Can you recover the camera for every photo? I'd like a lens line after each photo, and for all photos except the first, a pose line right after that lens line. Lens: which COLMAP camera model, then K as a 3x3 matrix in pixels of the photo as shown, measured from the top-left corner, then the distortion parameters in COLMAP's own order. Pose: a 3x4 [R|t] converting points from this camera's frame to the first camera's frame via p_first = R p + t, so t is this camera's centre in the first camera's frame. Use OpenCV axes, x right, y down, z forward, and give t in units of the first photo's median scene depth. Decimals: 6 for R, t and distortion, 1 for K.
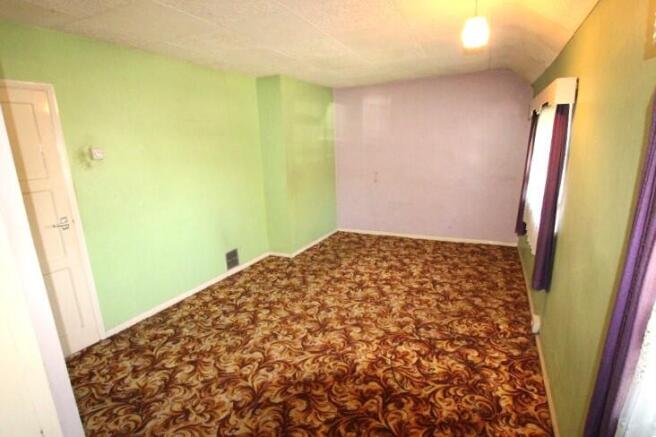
lens RADIAL K [[312.7, 0, 328.4], [0, 312.7, 216.5], [0, 0, 1]] dist [-0.021558, 0.000537]
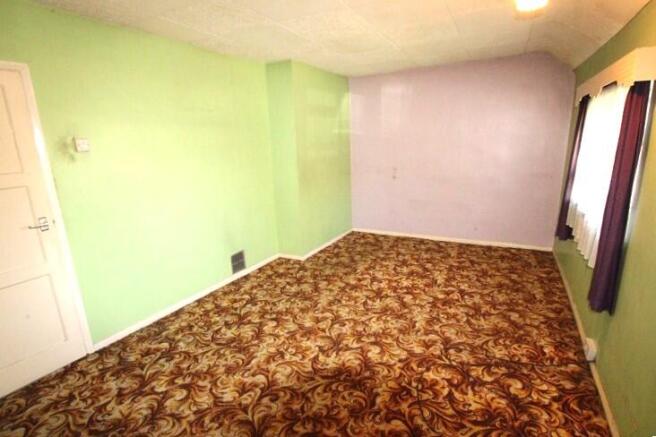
lens RADIAL K [[312.7, 0, 329.8], [0, 312.7, 219.3], [0, 0, 1]] dist [-0.021558, 0.000537]
pose [[0.999219, 0.009818, -0.038265, -0.006684], [-0.009077, 0.999769, 0.019483, -0.014872], [0.038448, -0.019121, 0.999078, 0.147445]]
